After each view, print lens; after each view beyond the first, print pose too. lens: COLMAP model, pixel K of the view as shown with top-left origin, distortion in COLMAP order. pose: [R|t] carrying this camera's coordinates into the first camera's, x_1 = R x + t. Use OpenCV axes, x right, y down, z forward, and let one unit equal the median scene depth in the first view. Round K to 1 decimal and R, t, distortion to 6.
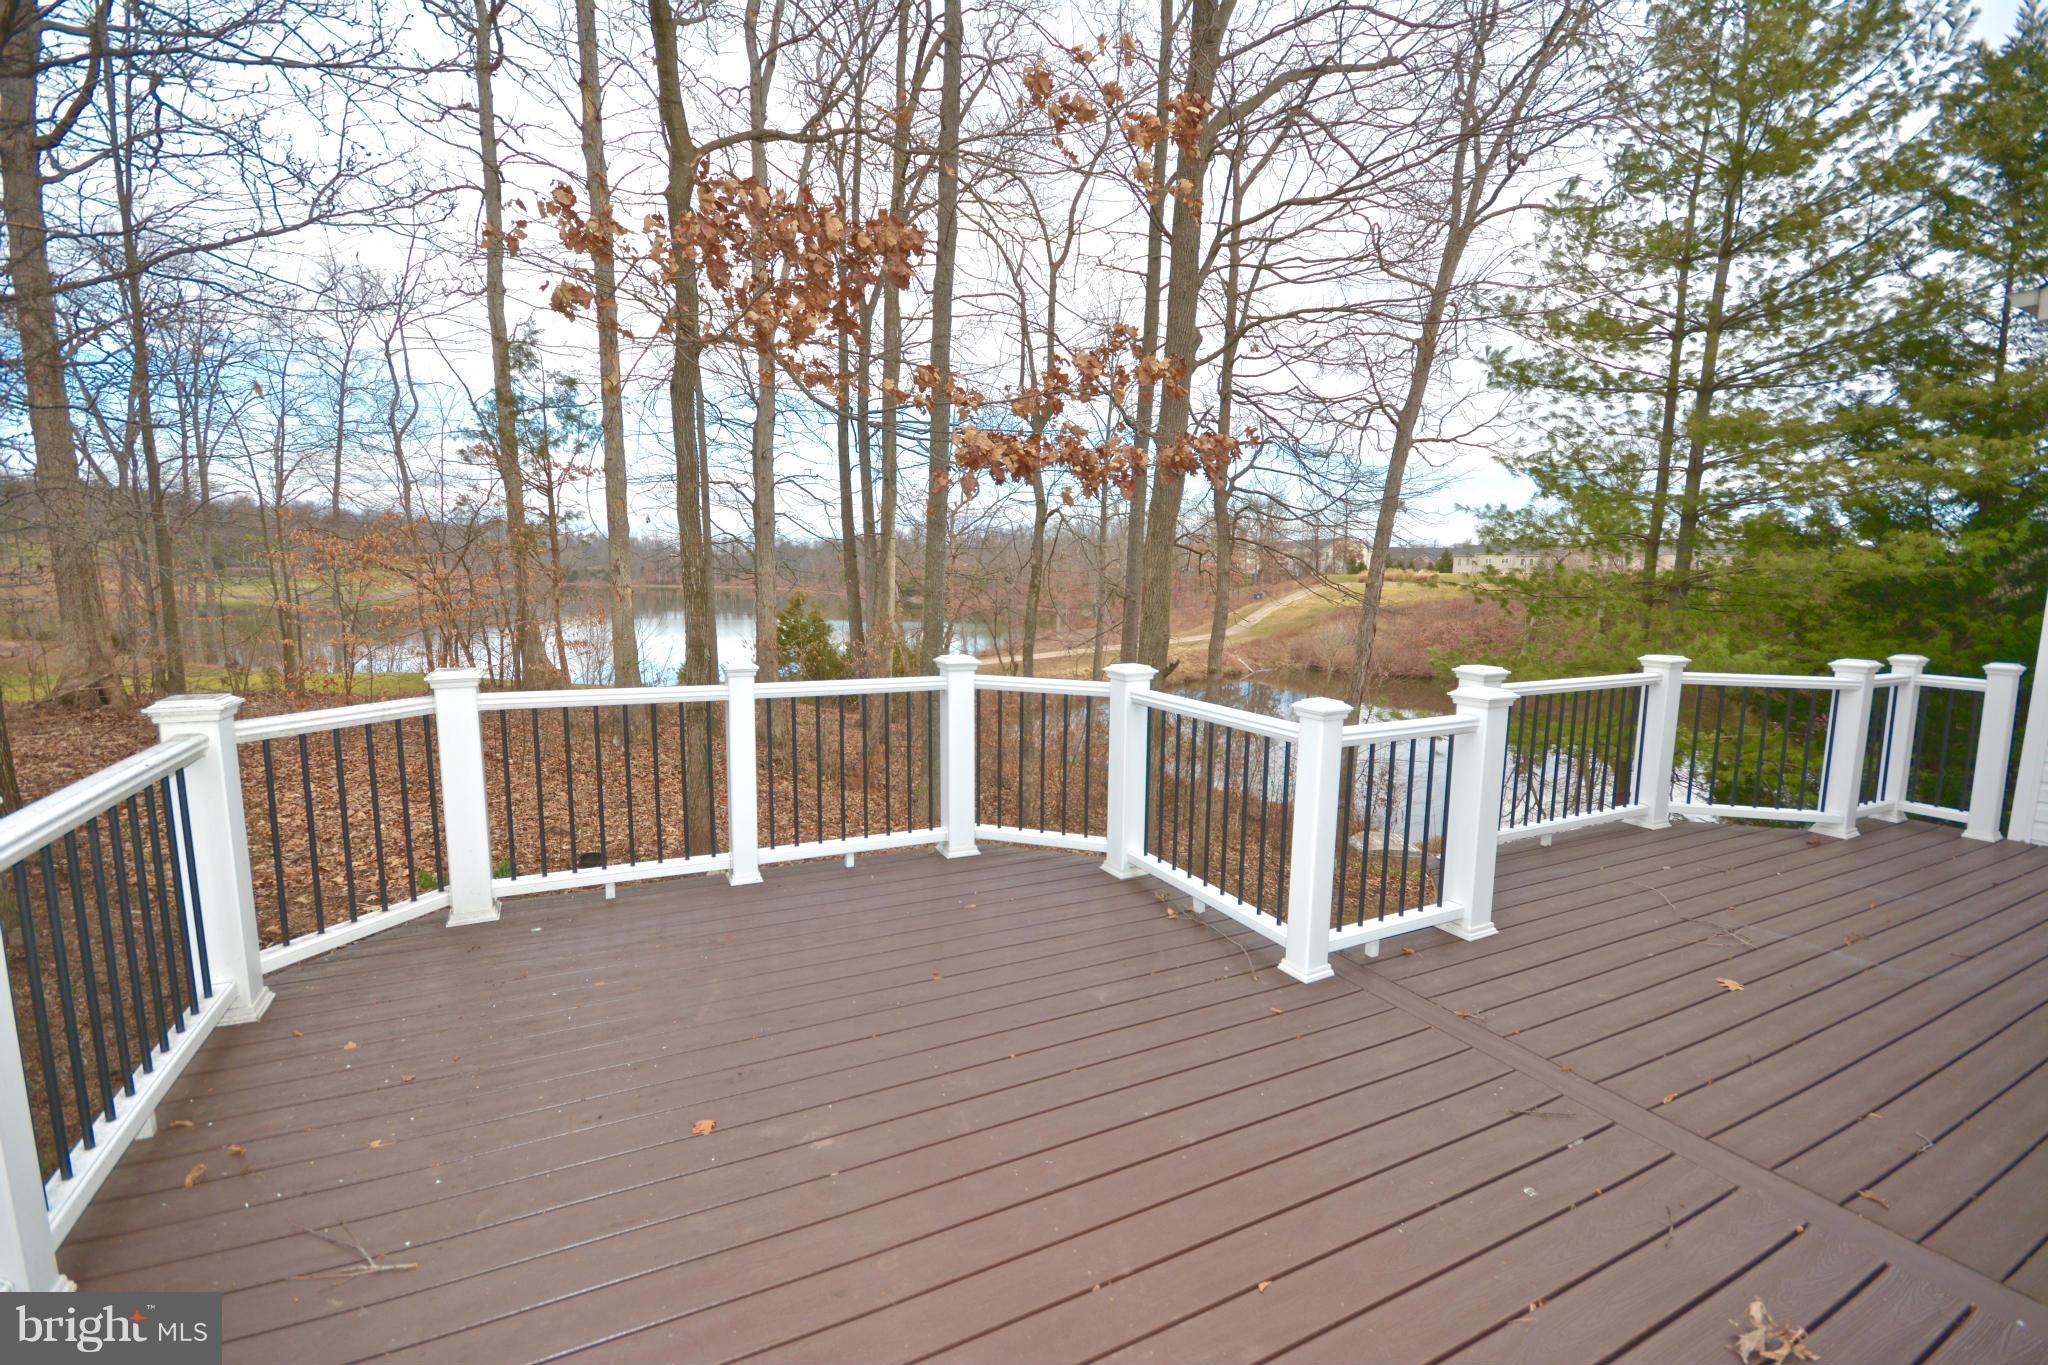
lens RADIAL K [[910.8, 0, 1015.5], [0, 910.8, 686.9], [0, 0, 1]] dist [0.021201, -0.019466]
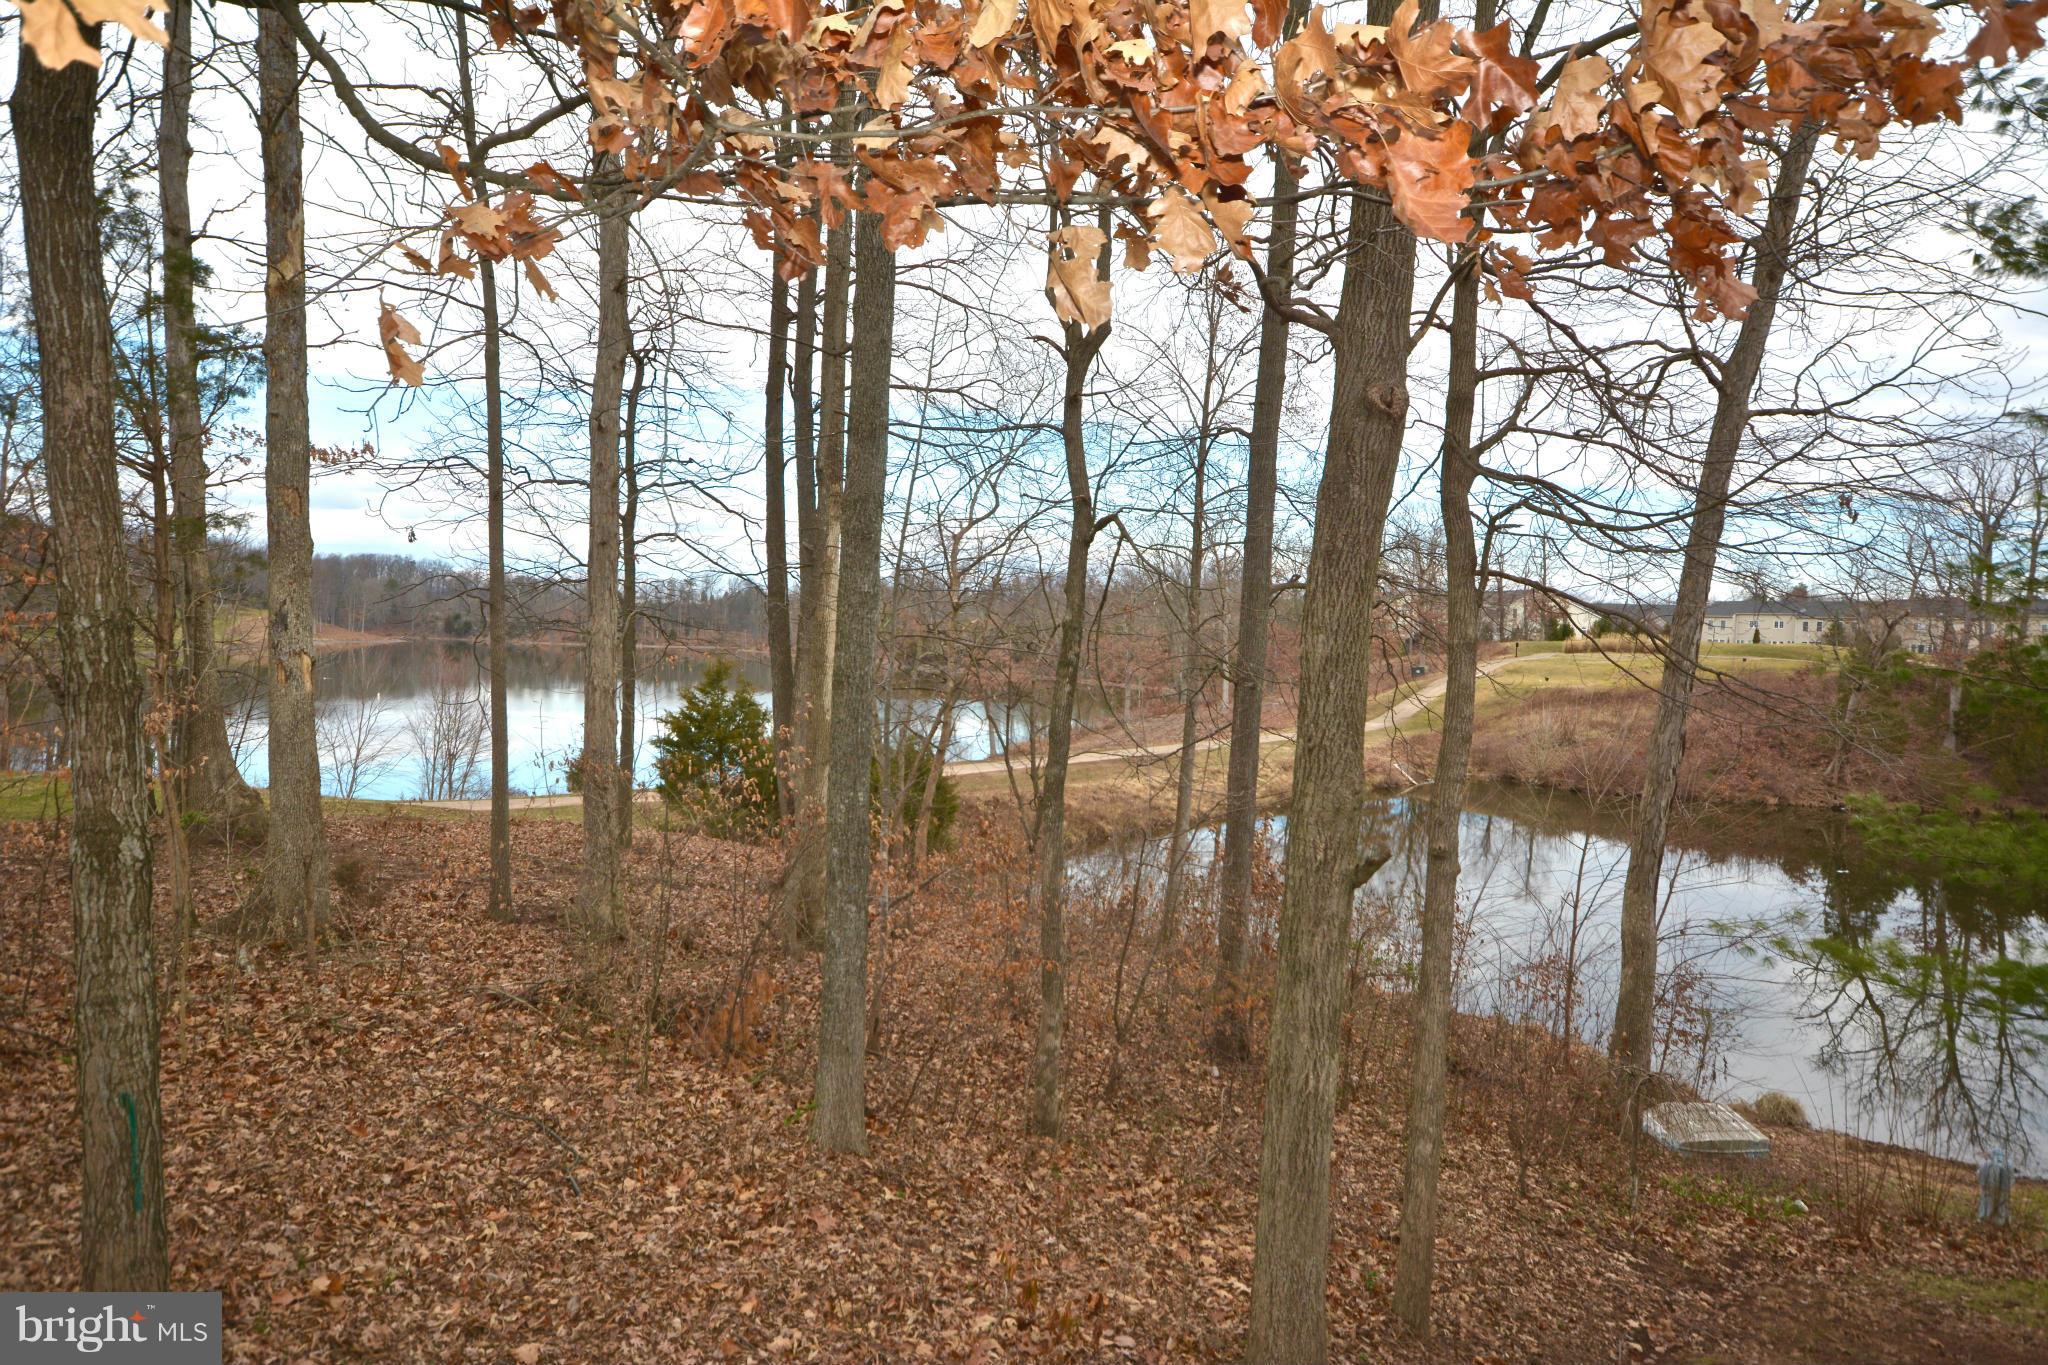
lens RADIAL K [[910.8, 0, 1015.5], [0, 910.8, 686.9], [0, 0, 1]] dist [0.021201, -0.019466]
pose [[0.996006, 0.019615, -0.087110, 0.038964], [-0.024917, 0.997876, -0.060196, -0.066610], [0.085744, 0.062126, 0.994378, 0.501790]]
